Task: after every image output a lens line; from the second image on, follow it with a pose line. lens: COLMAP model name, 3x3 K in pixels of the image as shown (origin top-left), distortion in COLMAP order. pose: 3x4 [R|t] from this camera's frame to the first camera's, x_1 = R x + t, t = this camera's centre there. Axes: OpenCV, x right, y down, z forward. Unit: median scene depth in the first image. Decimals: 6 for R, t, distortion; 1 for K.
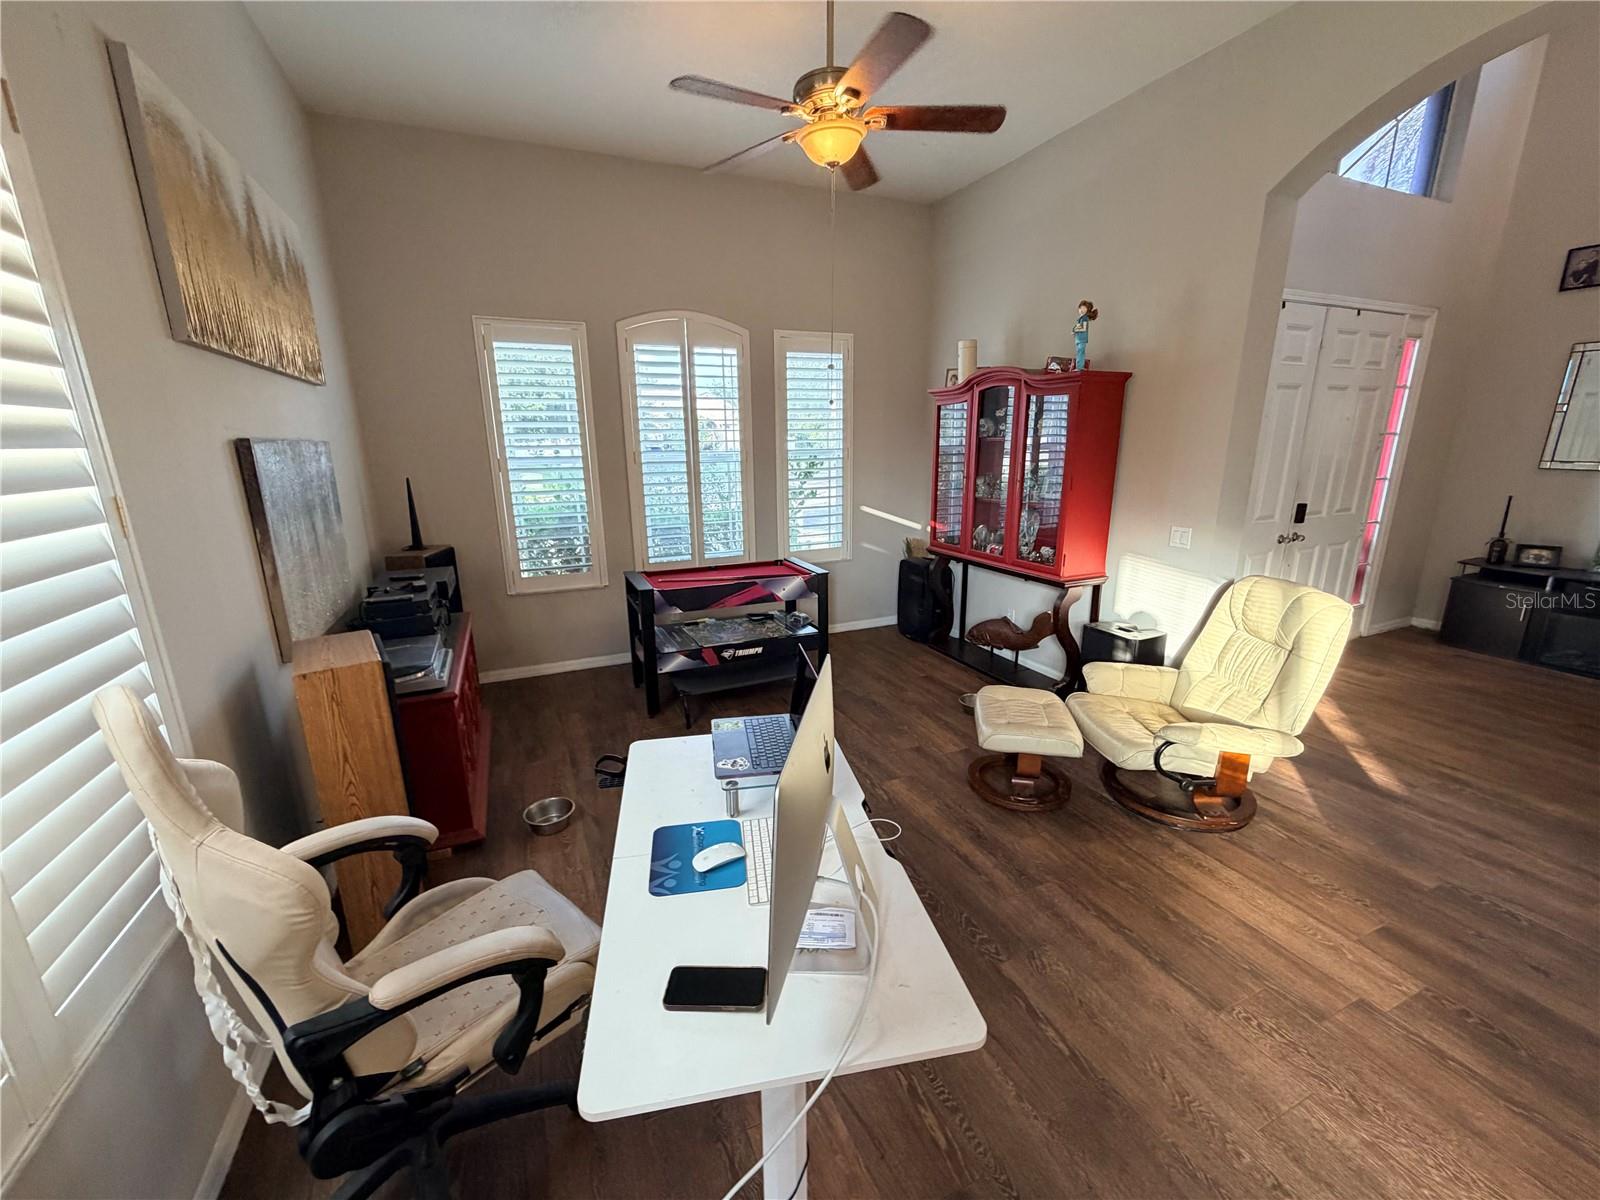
lens RADIAL K [[638.5, 0, 801.6], [0, 638.5, 602.0], [0, 0, 1]] dist [-0.000251, 0.000819]
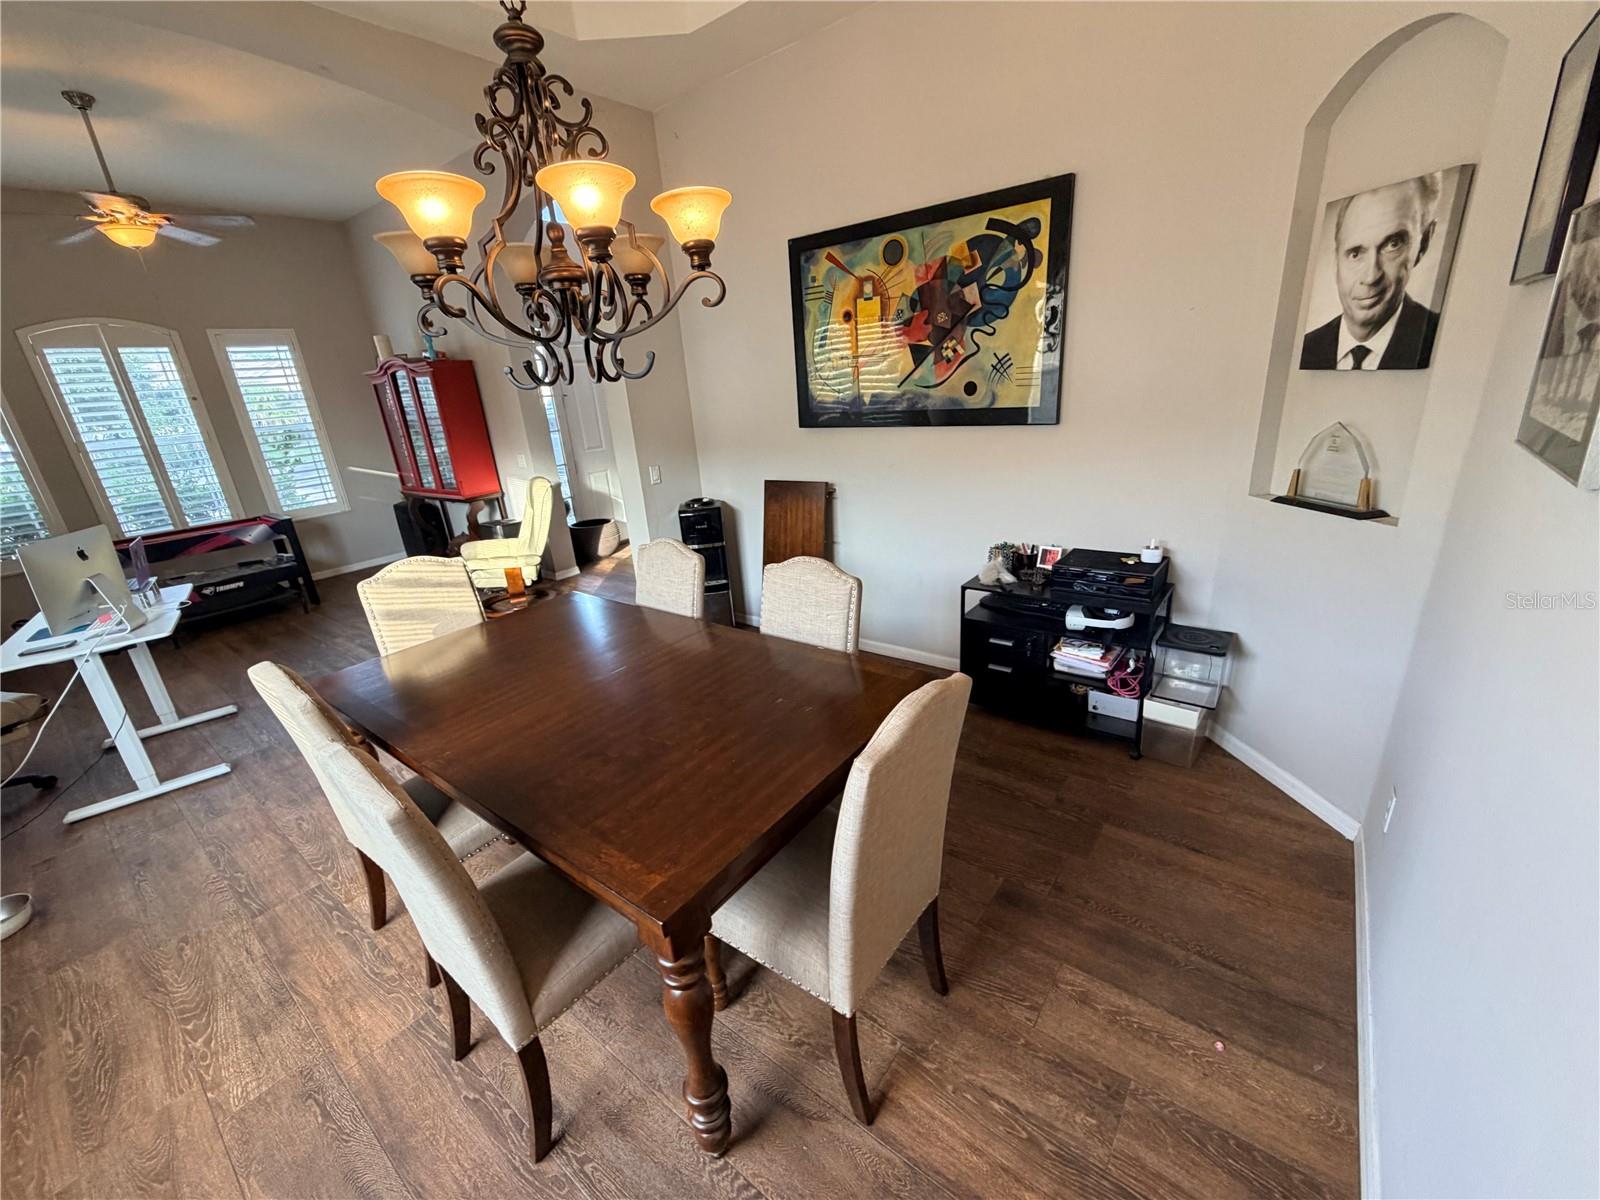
lens RADIAL K [[638.5, 0, 798.7], [0, 638.5, 603.9], [0, 0, 1]] dist [-0.000251, 0.000819]
pose [[0.887086, -0.208424, 0.411871, 0.343537], [0.177338, 0.977665, 0.112790, 0.144653], [-0.426180, -0.027013, 0.904235, -0.584513]]
